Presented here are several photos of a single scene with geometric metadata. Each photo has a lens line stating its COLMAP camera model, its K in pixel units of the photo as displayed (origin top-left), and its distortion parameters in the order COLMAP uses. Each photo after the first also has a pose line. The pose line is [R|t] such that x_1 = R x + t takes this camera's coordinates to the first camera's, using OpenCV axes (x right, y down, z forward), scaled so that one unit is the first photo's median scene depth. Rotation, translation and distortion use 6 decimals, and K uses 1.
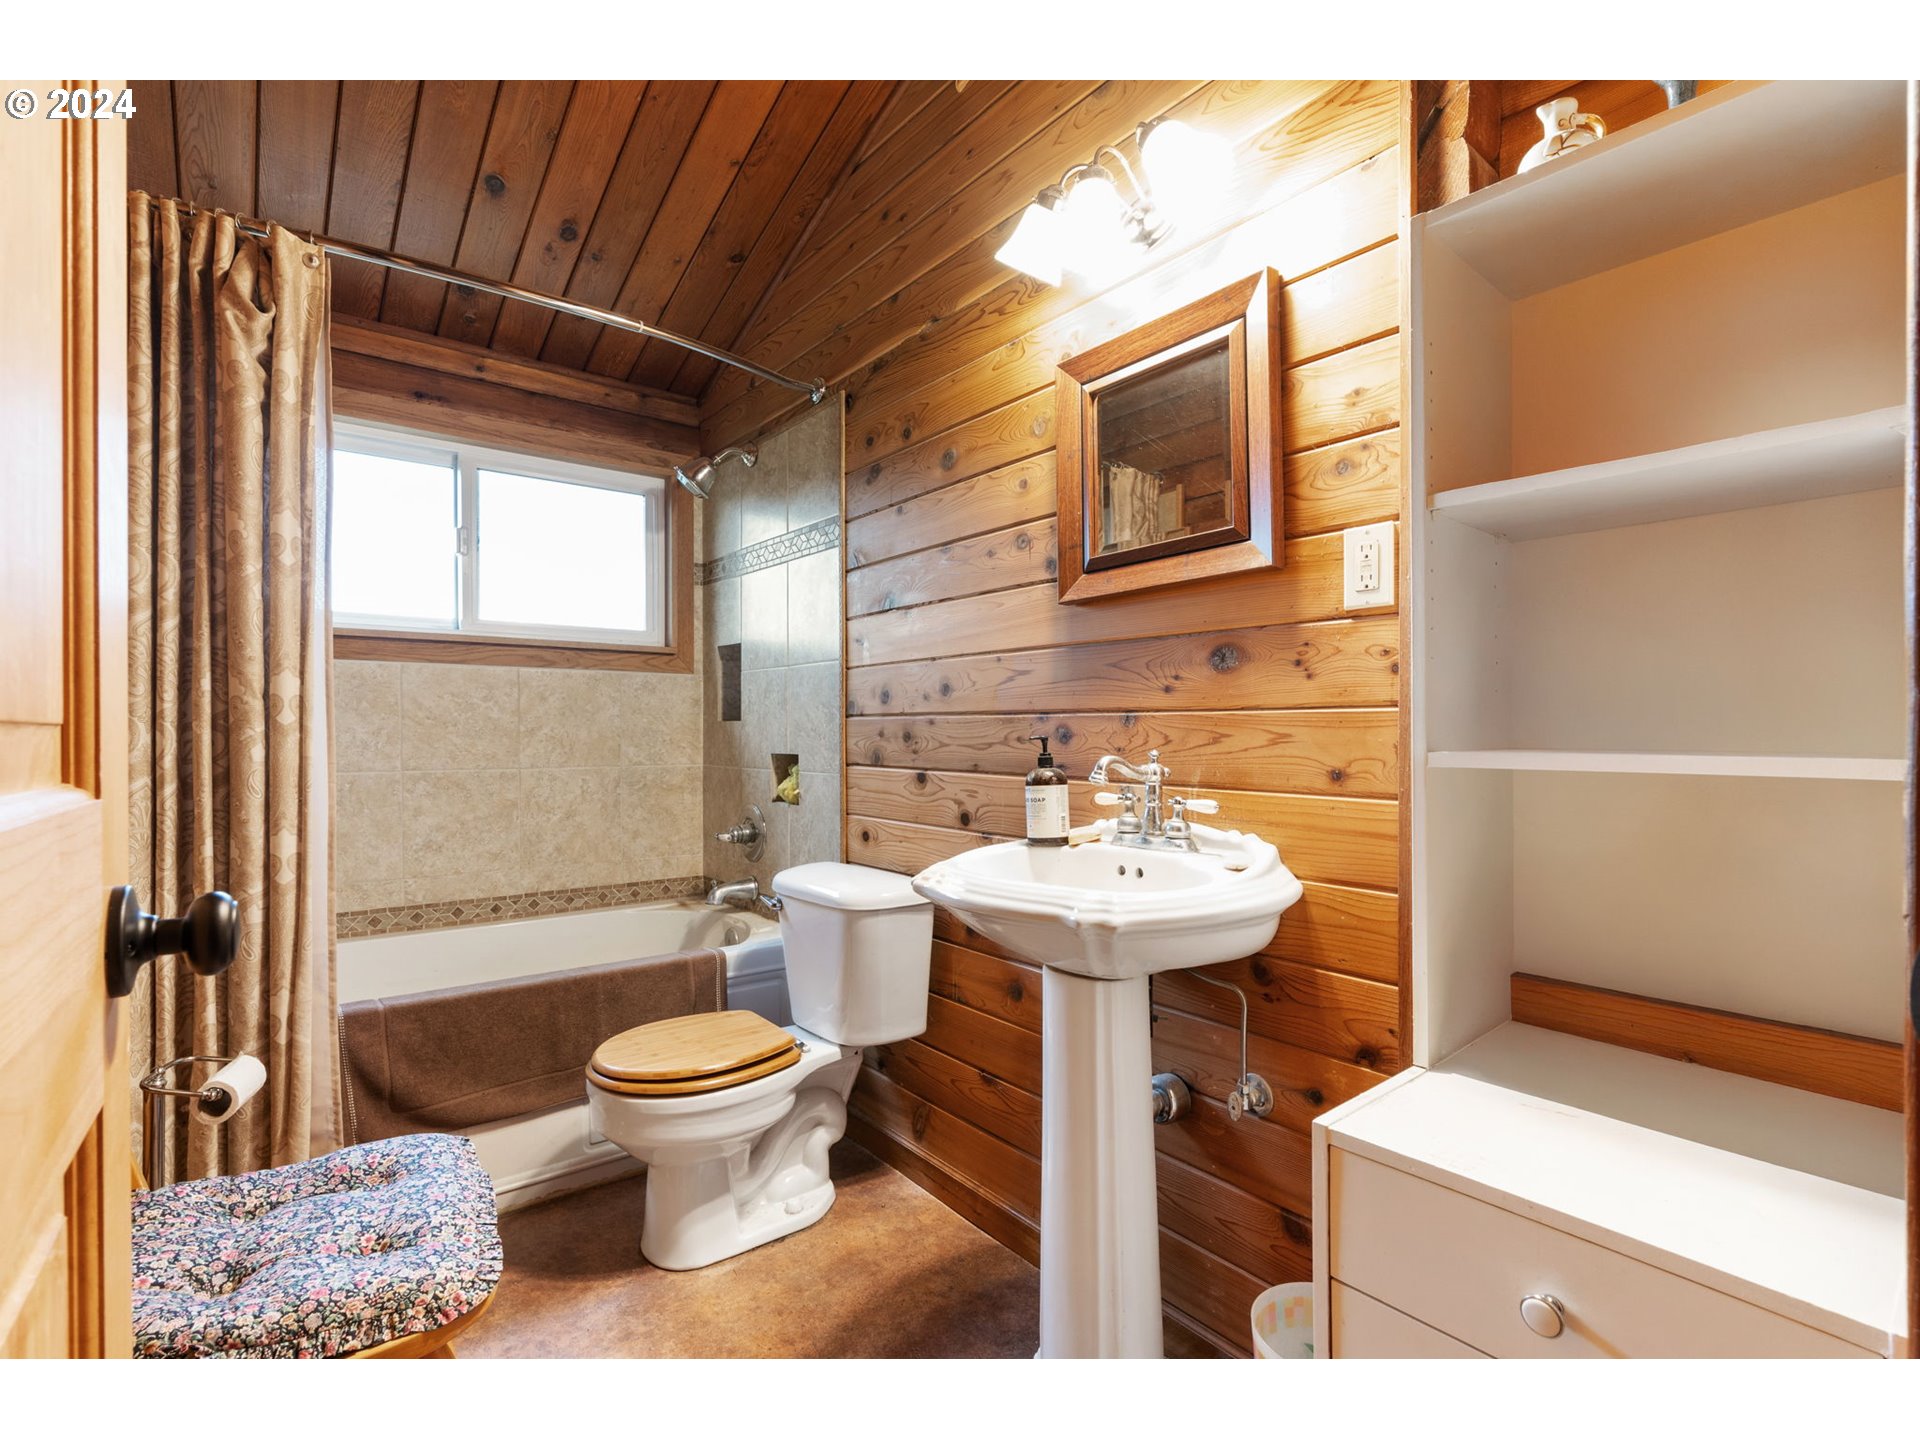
lens RADIAL K [[862.6, 0, 956.4], [0, 862.6, 742.9], [0, 0, 1]] dist [-0.009807, 0.000139]
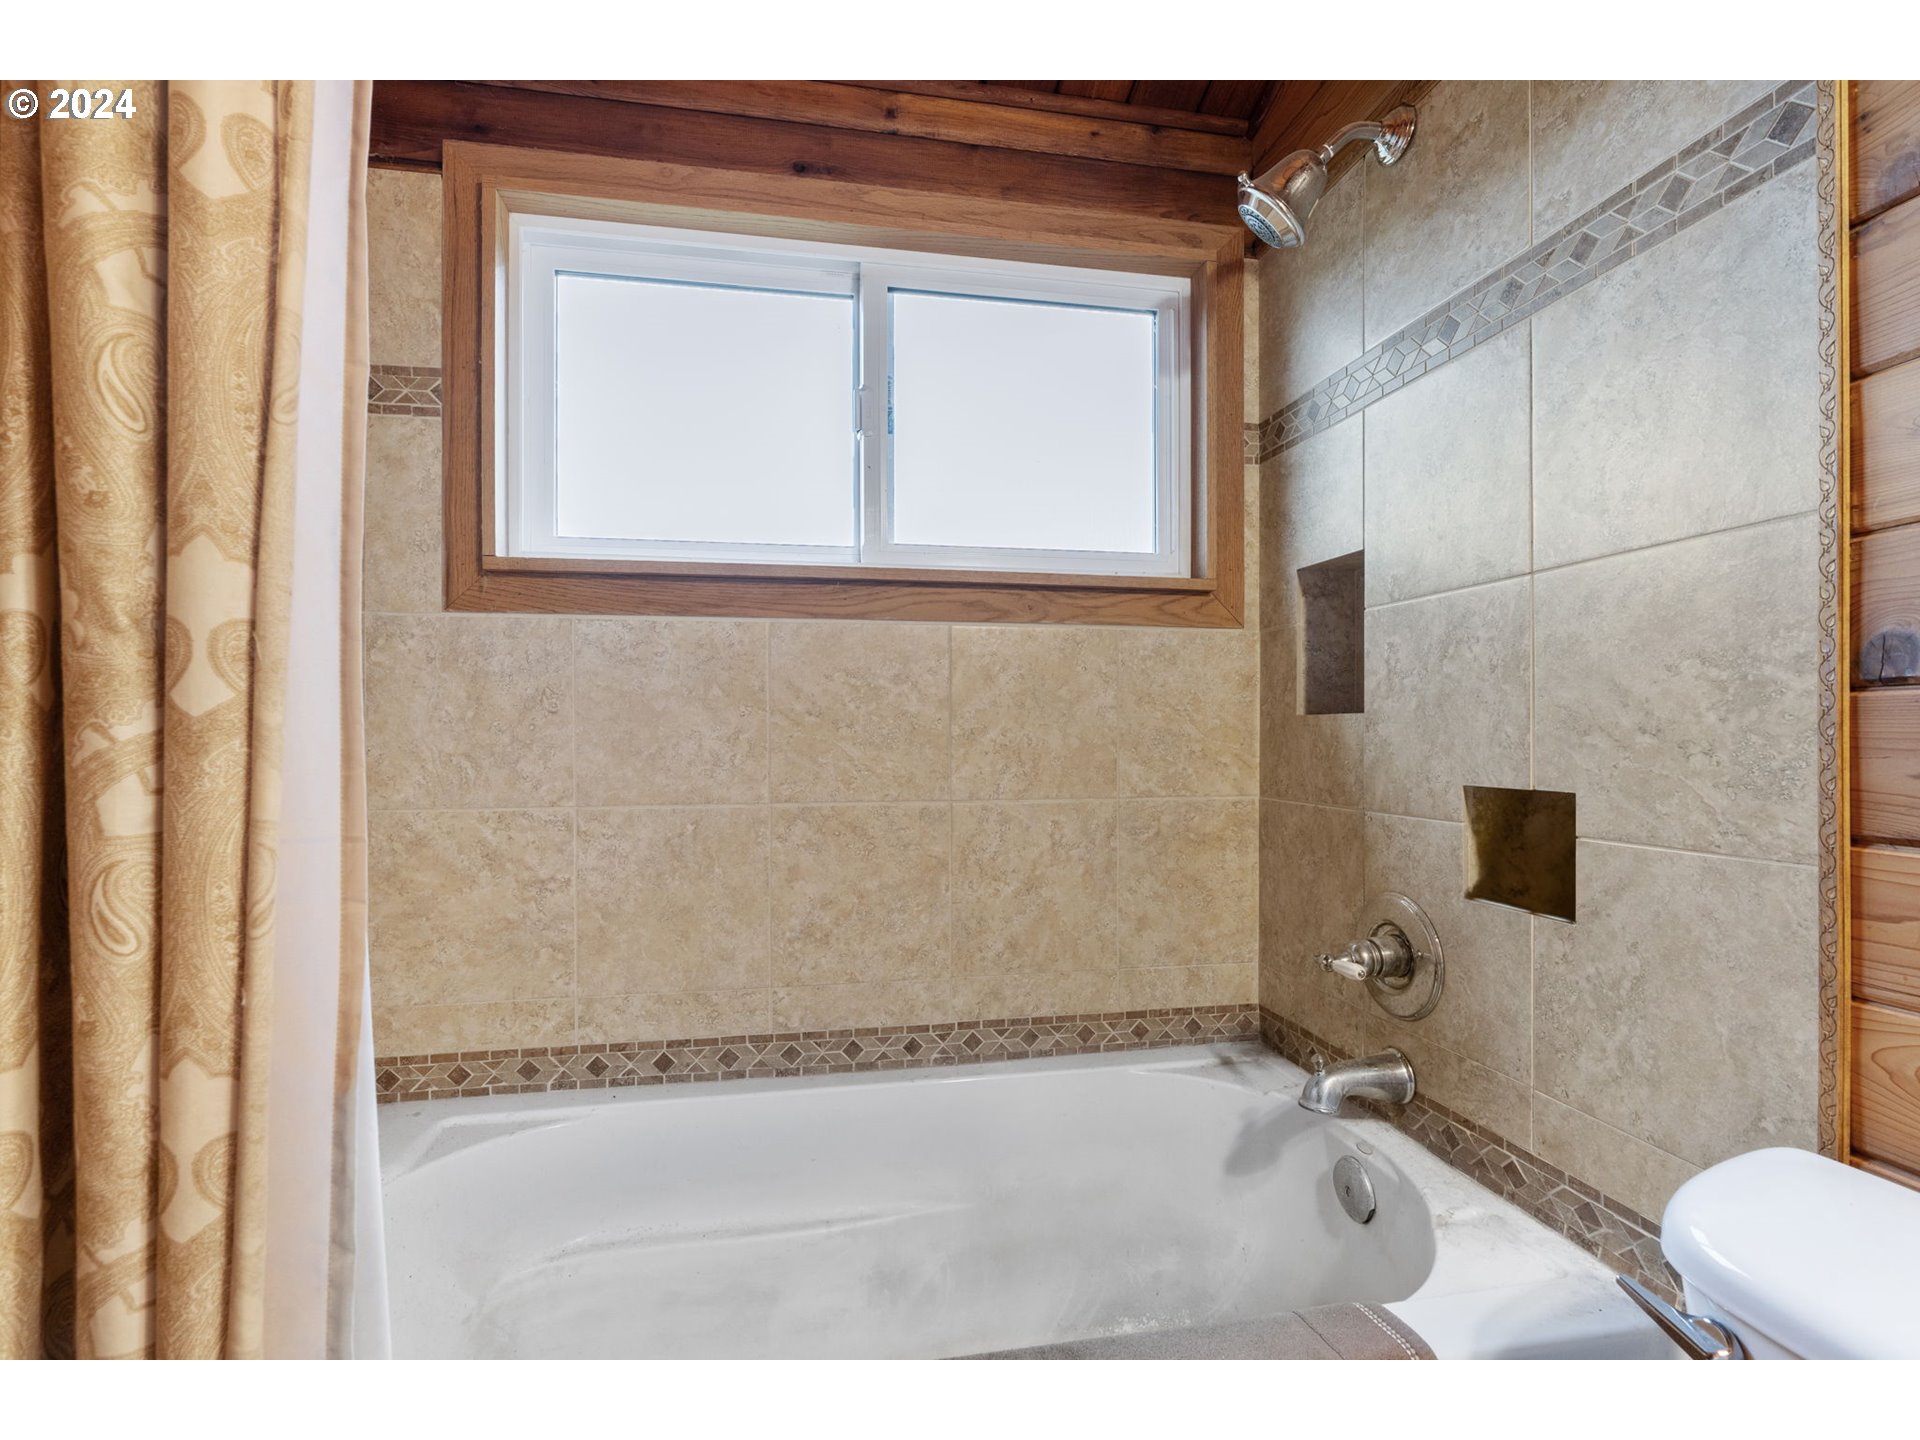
lens RADIAL K [[862.6, 0, 956.4], [0, 862.6, 742.9], [0, 0, 1]] dist [-0.009807, 0.000139]
pose [[0.877488, 0.003043, -0.479590, -0.227997], [-0.004214, 0.999990, -0.001366, -0.007789], [0.479581, 0.003220, 0.877492, 0.494028]]
